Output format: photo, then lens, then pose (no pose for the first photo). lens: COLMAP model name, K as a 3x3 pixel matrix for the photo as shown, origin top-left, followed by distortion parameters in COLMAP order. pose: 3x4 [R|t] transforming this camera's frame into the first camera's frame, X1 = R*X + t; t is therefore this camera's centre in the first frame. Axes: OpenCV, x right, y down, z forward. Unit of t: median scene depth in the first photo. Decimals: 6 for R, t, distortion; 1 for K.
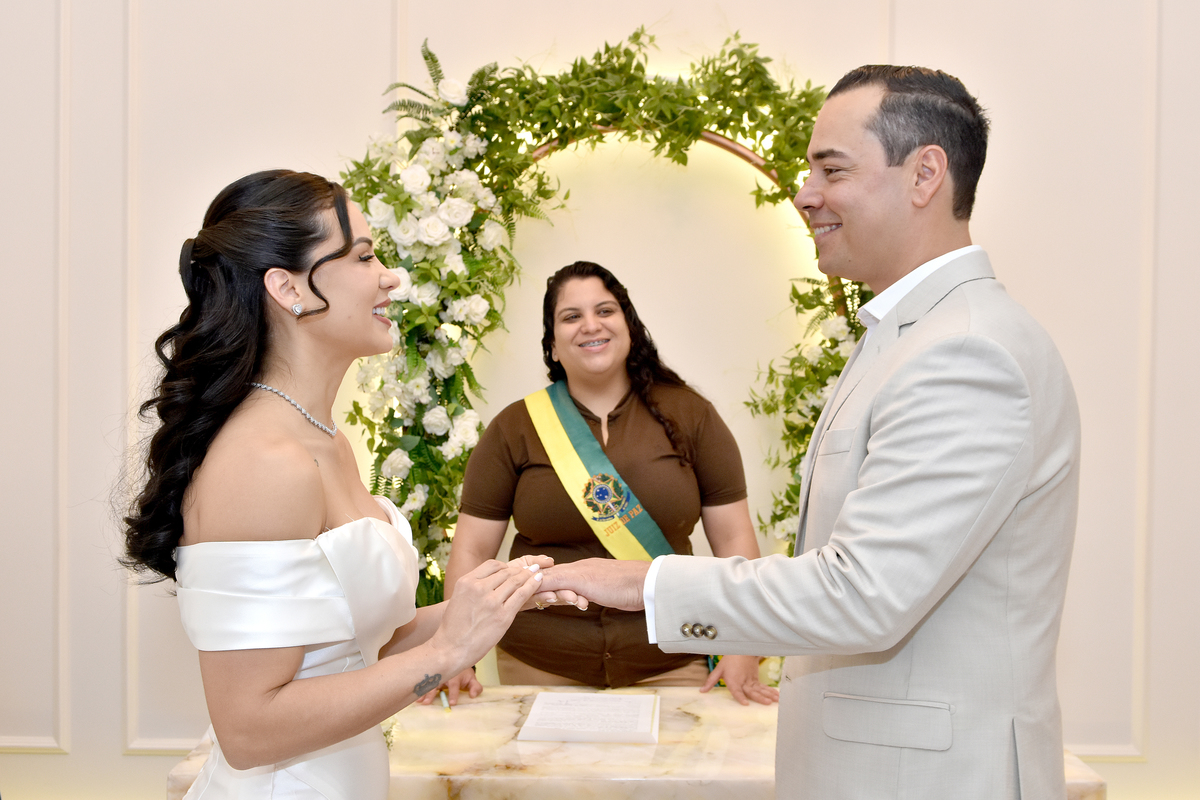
lens RADIAL K [[1444.3, 0, 626.6], [0, 1444.3, 399.5], [0, 0, 1]] dist [-0.027523, 0.000000]
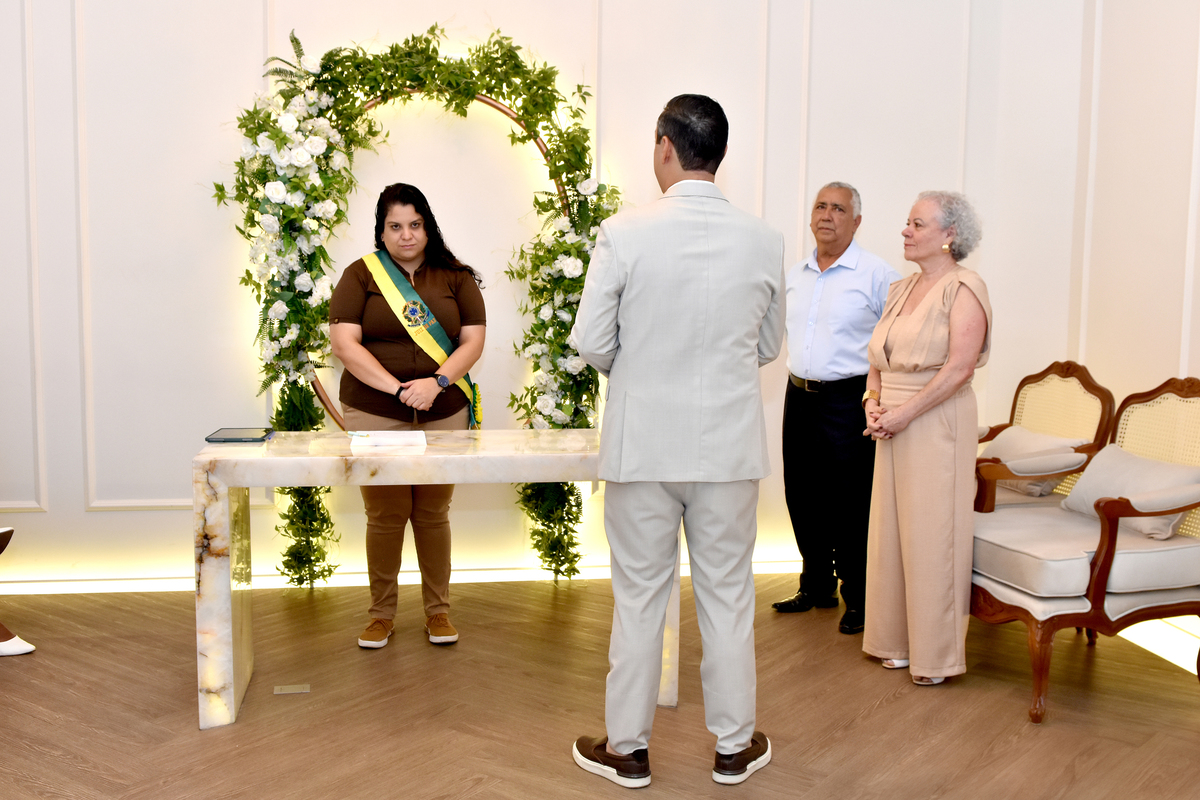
lens RADIAL K [[1444.3, 0, 652.0], [0, 1444.3, 418.3], [0, 0, 1]] dist [-0.027523, 0.000000]
pose [[0.980743, -0.015051, 0.194723, -0.069096], [0.000214, 0.997108, 0.075995, 0.041875], [-0.195304, -0.074490, 0.977910, -0.570853]]
